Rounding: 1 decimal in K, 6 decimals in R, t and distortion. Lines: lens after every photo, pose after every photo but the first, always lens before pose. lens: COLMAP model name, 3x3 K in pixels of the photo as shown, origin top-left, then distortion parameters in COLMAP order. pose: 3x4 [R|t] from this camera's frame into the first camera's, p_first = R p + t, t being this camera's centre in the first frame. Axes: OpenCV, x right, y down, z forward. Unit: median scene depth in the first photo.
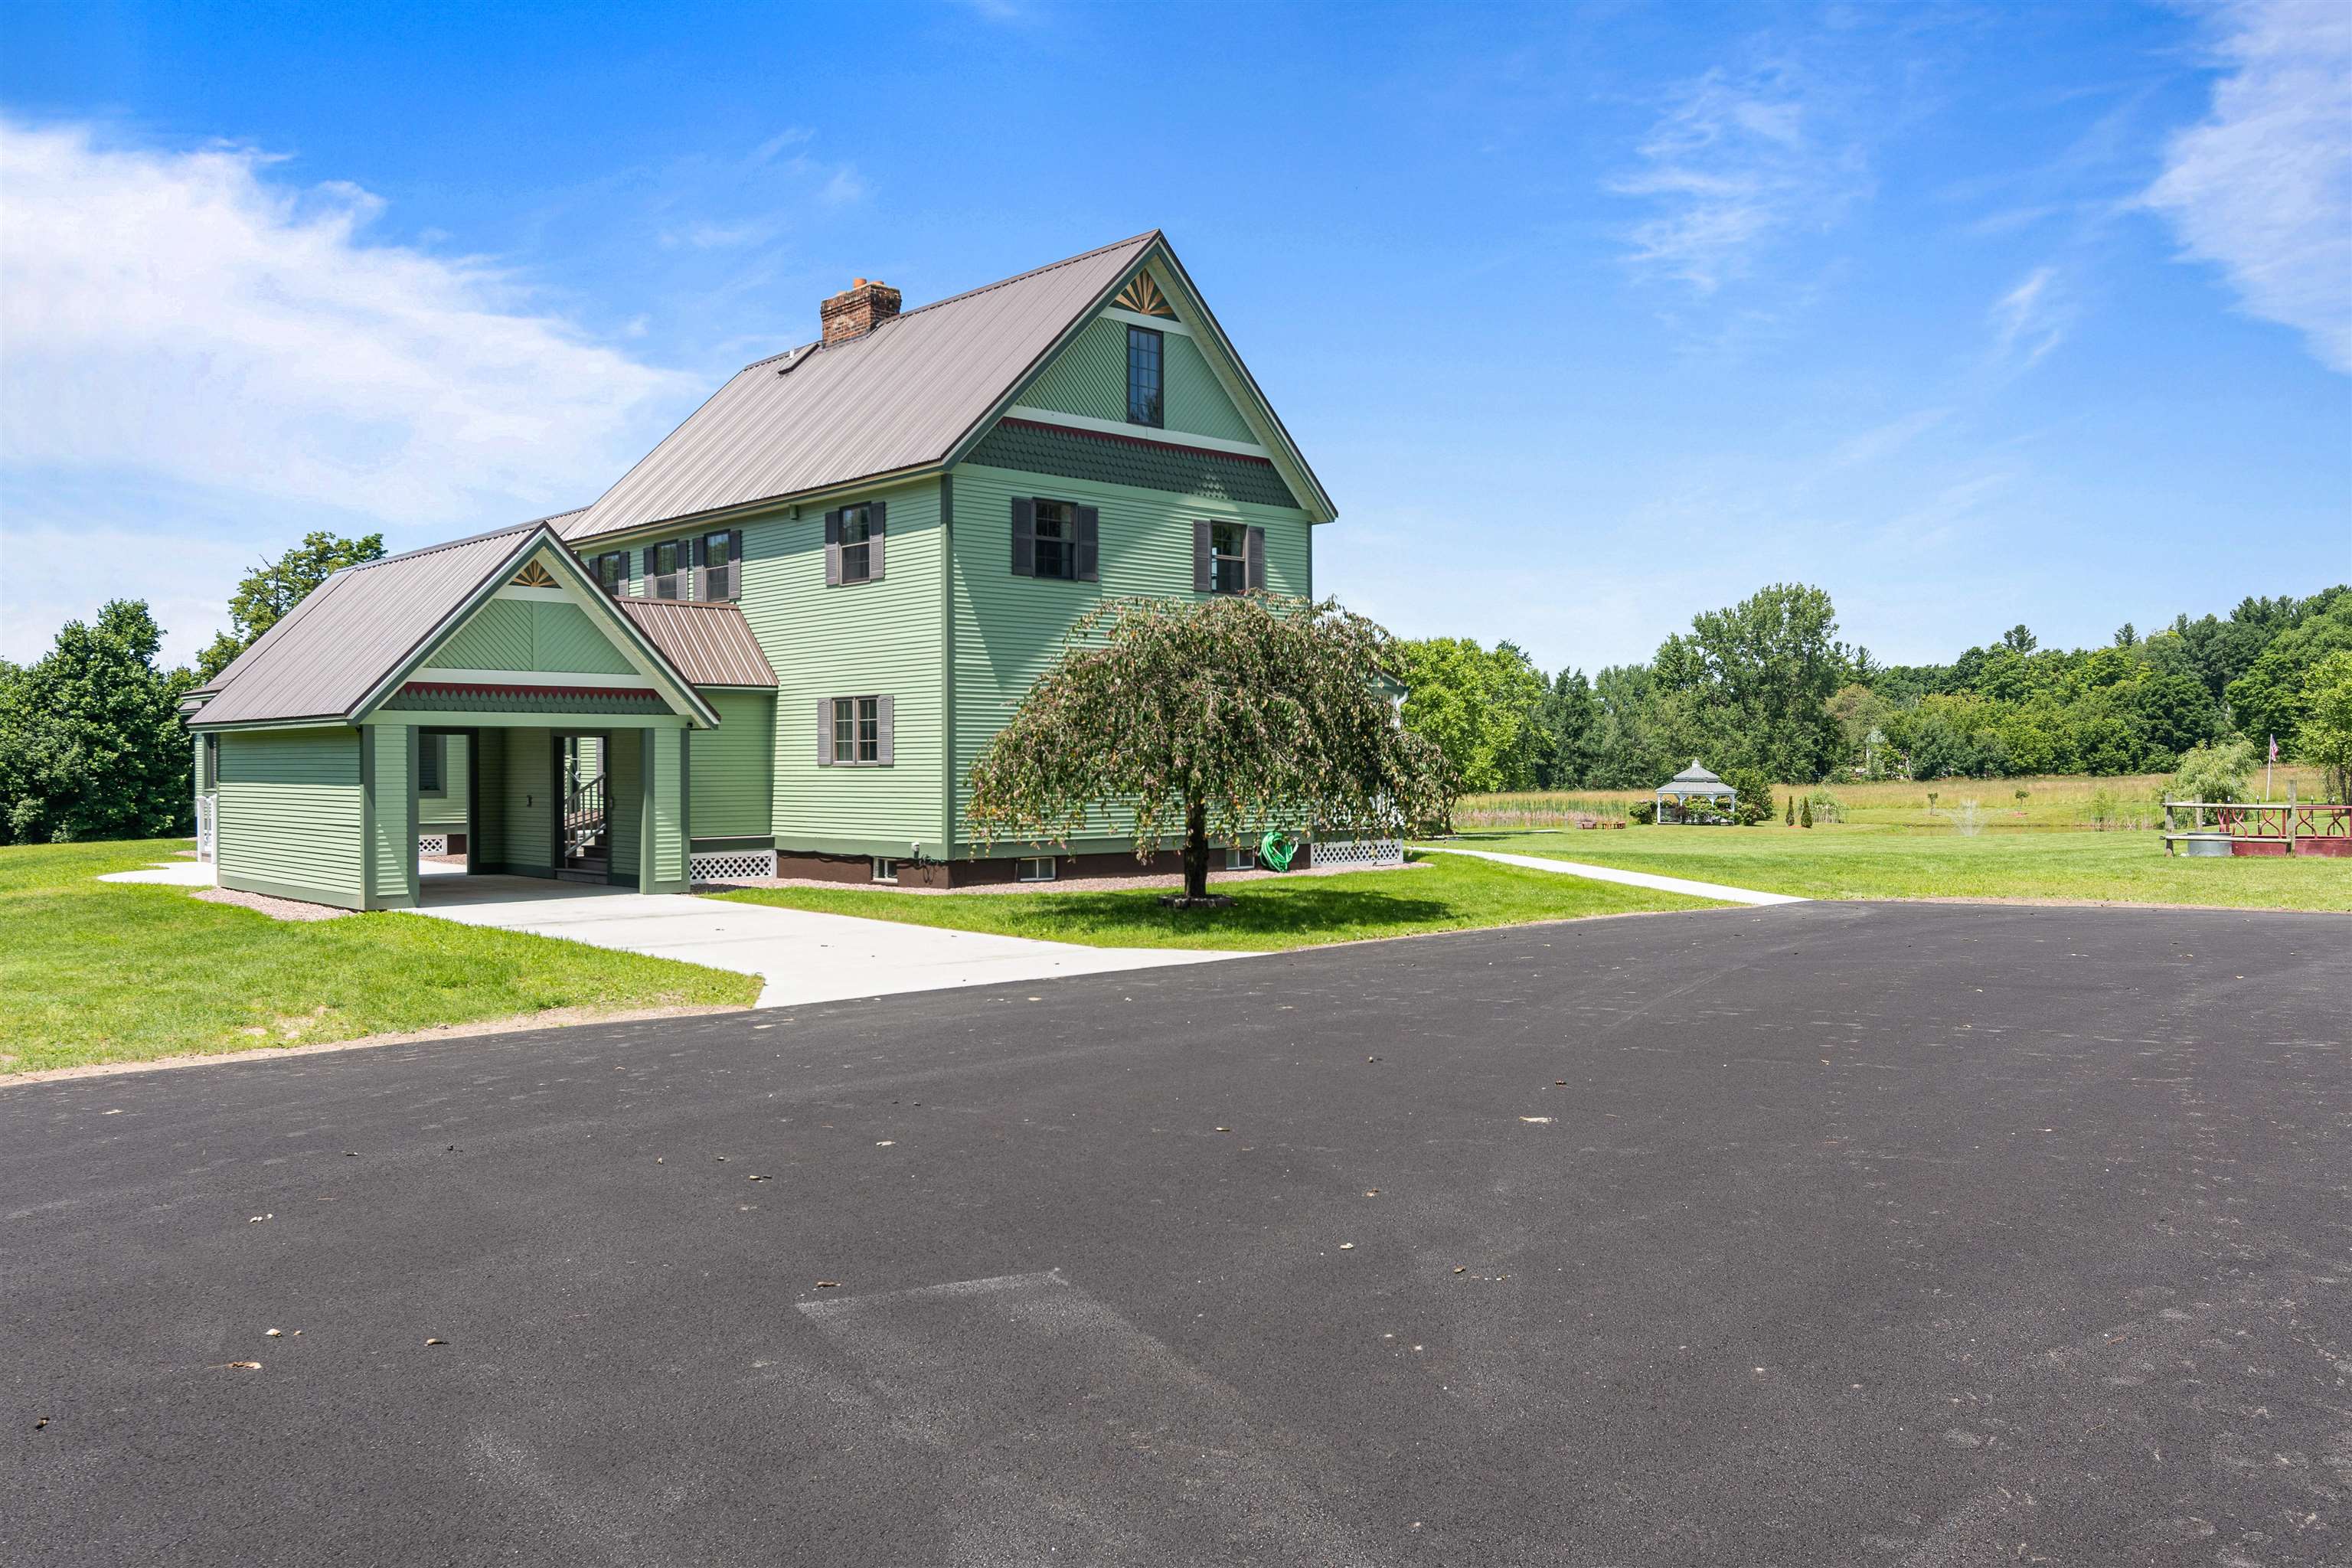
lens RADIAL K [[1799.5, 0, 1180.4], [0, 1799.5, 719.0], [0, 0, 1]] dist [-0.004723, 0.000828]
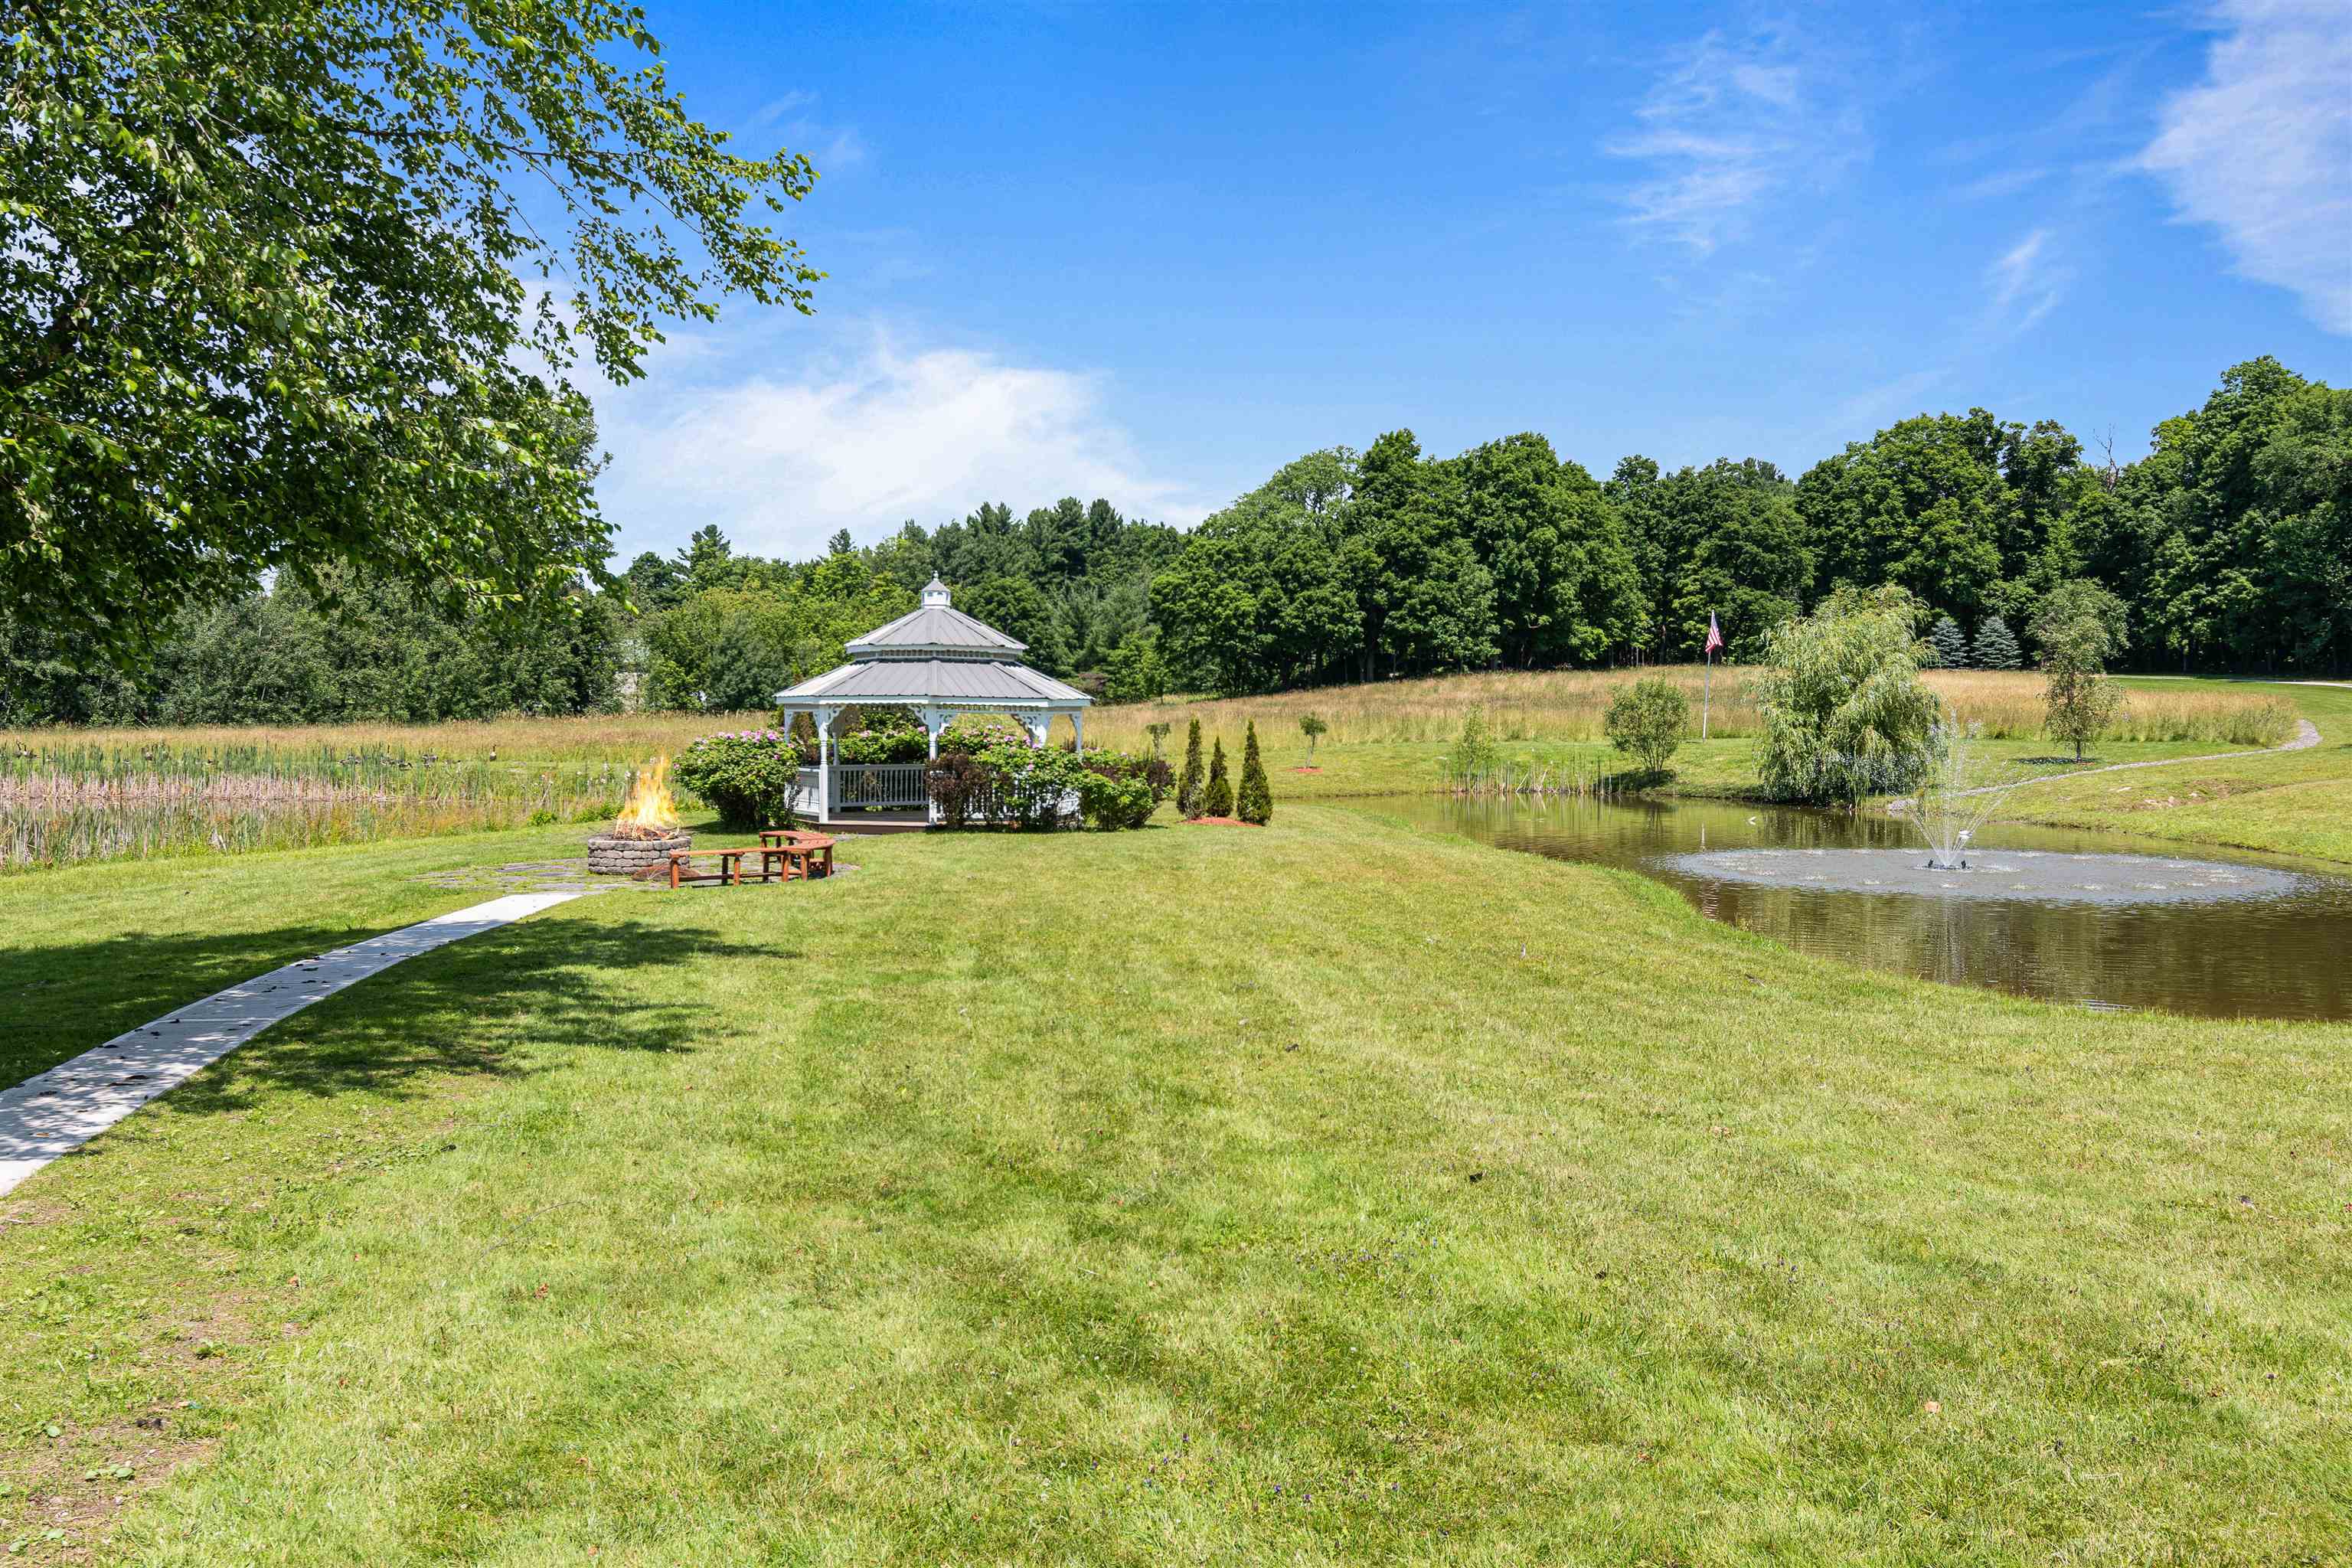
lens RADIAL K [[1941.5, 0, 1178.2], [0, 1941.5, 781.9], [0, 0, 1]] dist [-0.001085, -0.004396]
pose [[0.729798, -0.018044, 0.683425, 0.059738], [-0.023129, 0.998428, 0.051059, 0.018956], [-0.683272, -0.053070, 0.728233, 0.394824]]
